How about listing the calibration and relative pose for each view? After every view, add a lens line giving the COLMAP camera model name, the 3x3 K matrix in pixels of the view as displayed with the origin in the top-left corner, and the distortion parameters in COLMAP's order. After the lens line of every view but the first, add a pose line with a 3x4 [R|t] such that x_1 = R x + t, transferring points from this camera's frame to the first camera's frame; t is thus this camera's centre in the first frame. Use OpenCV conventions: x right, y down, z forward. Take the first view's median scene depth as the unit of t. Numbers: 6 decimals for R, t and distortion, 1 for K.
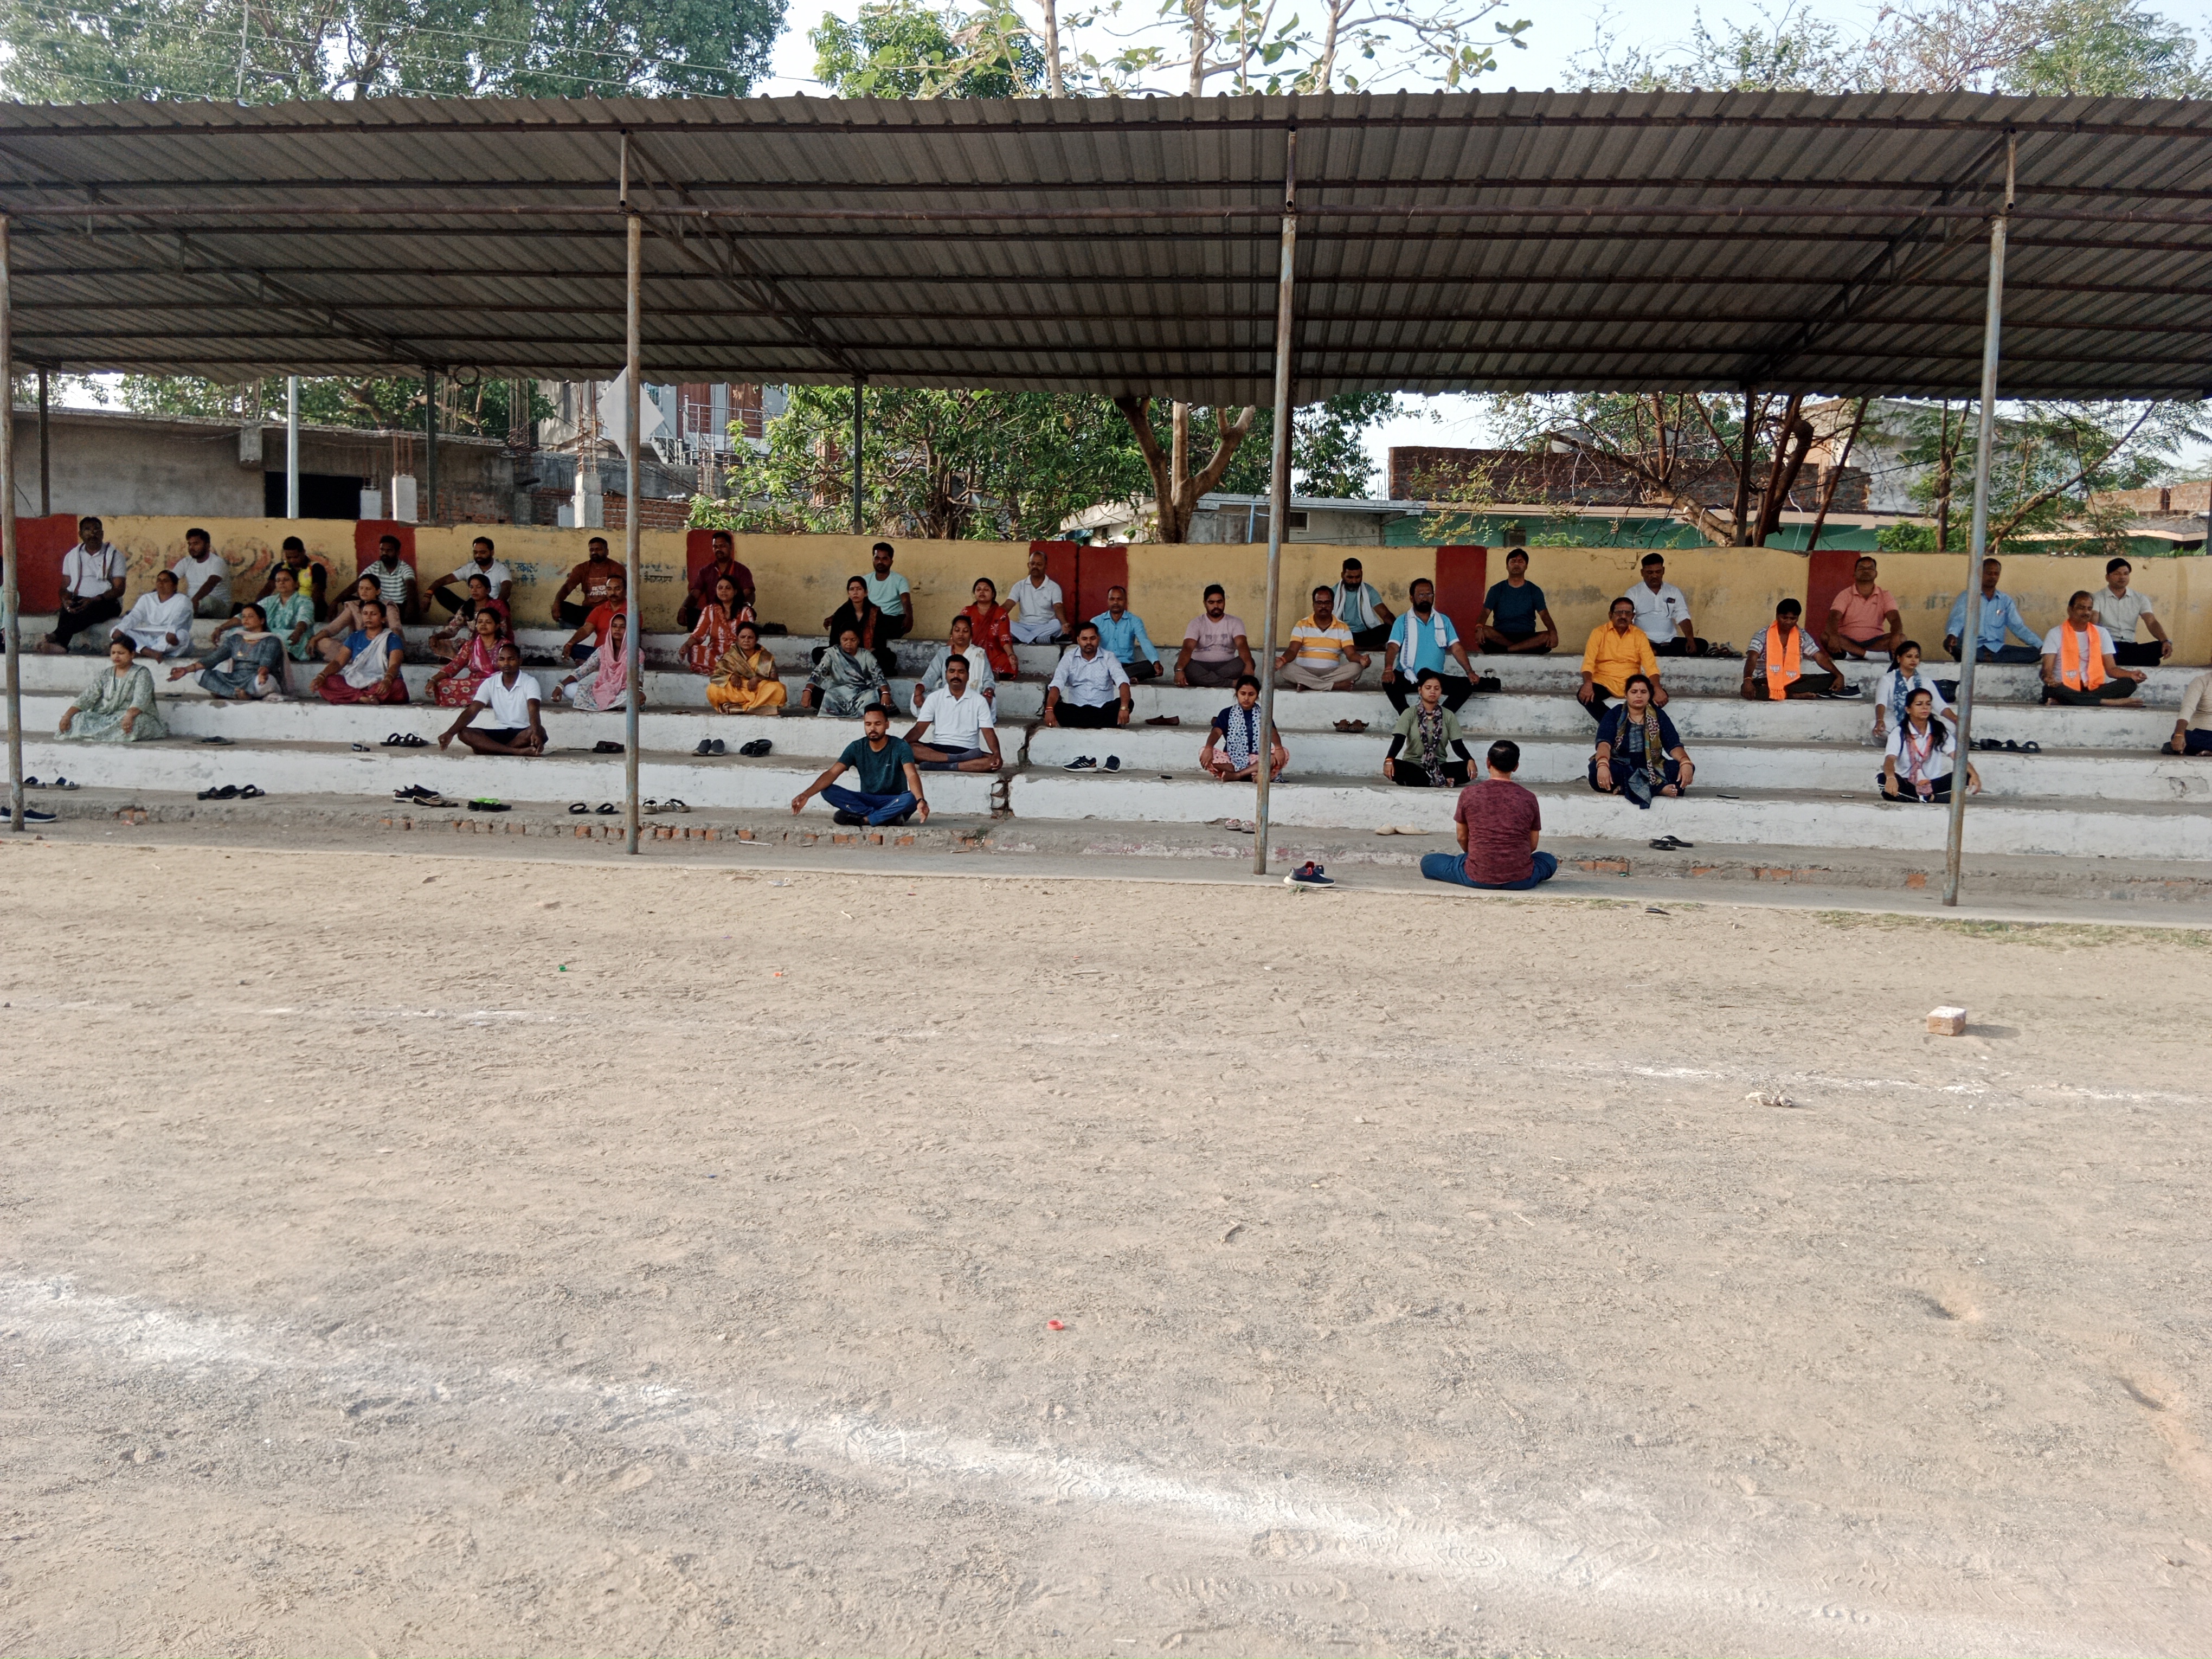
lens RADIAL K [[1695.6, 0, 1093.6], [0, 1695.6, 841.1], [0, 0, 1]] dist [0.084279, -0.125743]
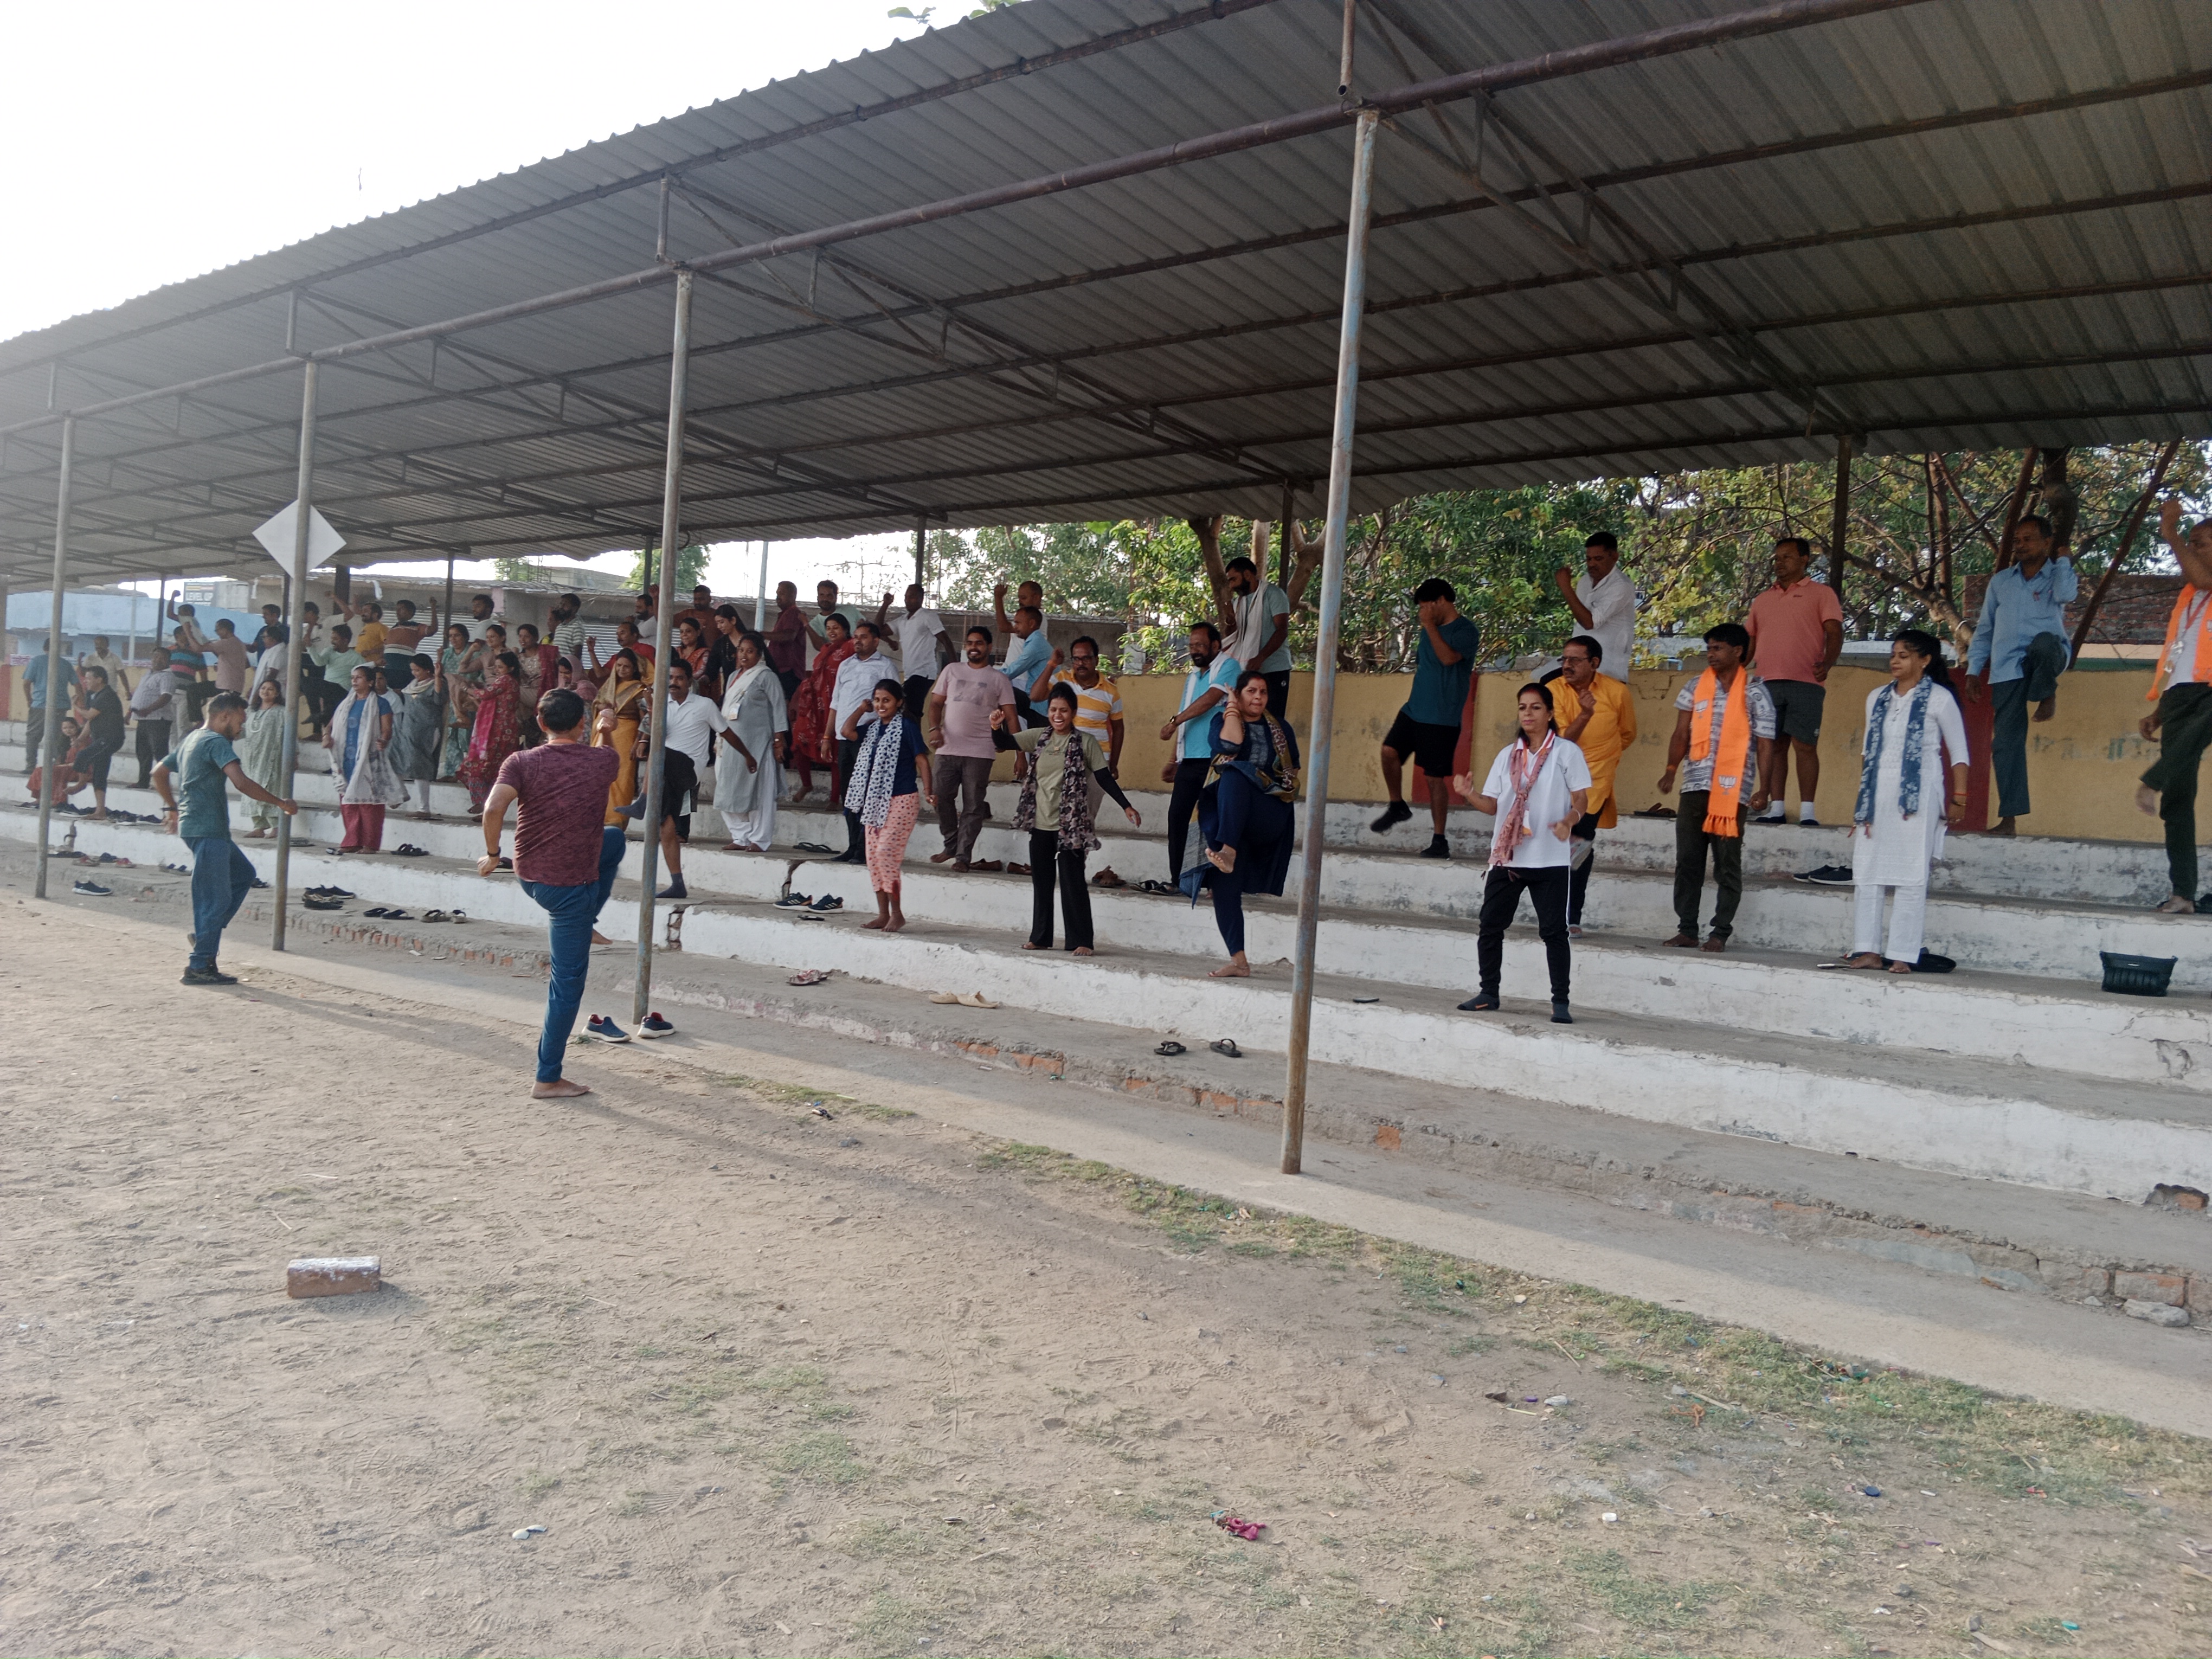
lens RADIAL K [[1695.6, 0, 1099.4], [0, 1695.6, 844.9], [0, 0, 1]] dist [0.084279, -0.125743]
pose [[0.830267, 0.040718, -0.555877, 0.664821], [-0.101185, 0.991767, -0.078484, -0.022052], [0.548104, 0.121410, 0.827551, 0.358243]]
